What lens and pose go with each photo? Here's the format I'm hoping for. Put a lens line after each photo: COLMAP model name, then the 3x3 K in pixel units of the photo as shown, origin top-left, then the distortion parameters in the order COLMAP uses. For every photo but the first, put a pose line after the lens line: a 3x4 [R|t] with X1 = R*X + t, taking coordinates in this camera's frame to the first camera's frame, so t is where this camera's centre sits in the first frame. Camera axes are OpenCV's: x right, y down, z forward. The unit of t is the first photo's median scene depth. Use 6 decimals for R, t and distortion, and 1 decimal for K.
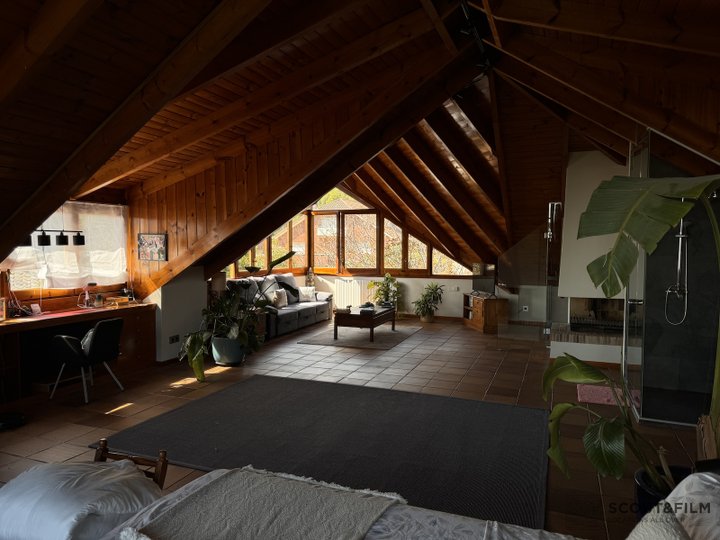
lens RADIAL K [[500.2, 0, 359.9], [0, 500.2, 271.7], [0, 0, 1]] dist [0.000404, 0.000003]
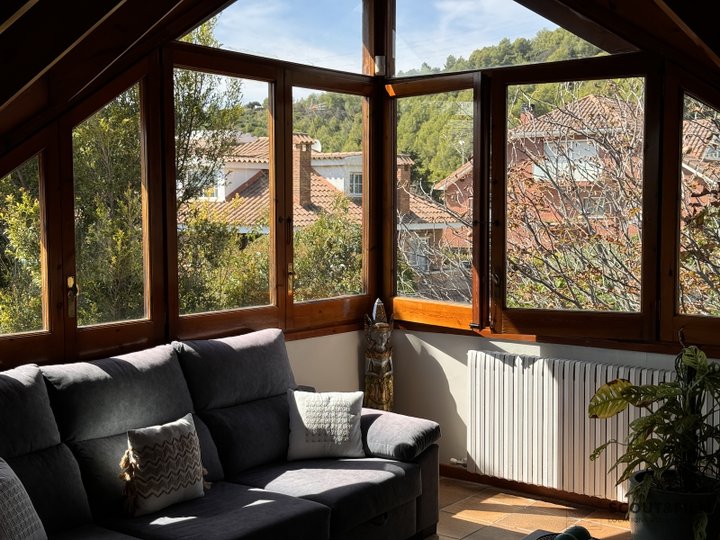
lens RADIAL K [[1001.0, 0, 359.3], [0, 1001.0, 268.2], [0, 0, 1]] dist [0.039346, 0.000000]
pose [[0.964705, 0.012566, -0.263033, 0.029038], [-0.009821, 0.999883, 0.011751, -0.031595], [0.263150, -0.008753, 0.964715, 0.518939]]
